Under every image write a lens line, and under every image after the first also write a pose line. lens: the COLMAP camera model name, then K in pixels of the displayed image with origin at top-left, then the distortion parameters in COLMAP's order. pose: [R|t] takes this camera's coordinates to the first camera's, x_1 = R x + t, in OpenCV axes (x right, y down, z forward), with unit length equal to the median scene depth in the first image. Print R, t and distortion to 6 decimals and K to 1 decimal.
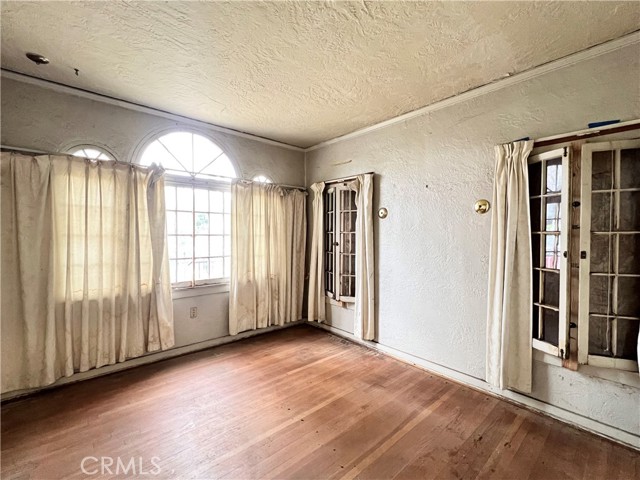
lens RADIAL K [[288.7, 0, 319.9], [0, 288.7, 239.5], [0, 0, 1]] dist [-0.001290, 0.000261]
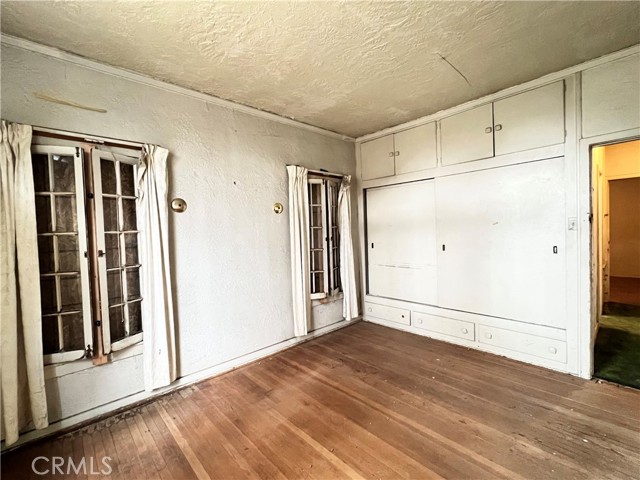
lens RADIAL K [[288.7, 0, 319.7], [0, 288.7, 235.9], [0, 0, 1]] dist [-0.001290, 0.000261]
pose [[-0.037887, -0.029482, 0.998847, -0.621673], [0.048696, 0.998323, 0.031314, -0.017983], [-0.998095, 0.049827, -0.036387, 0.729919]]
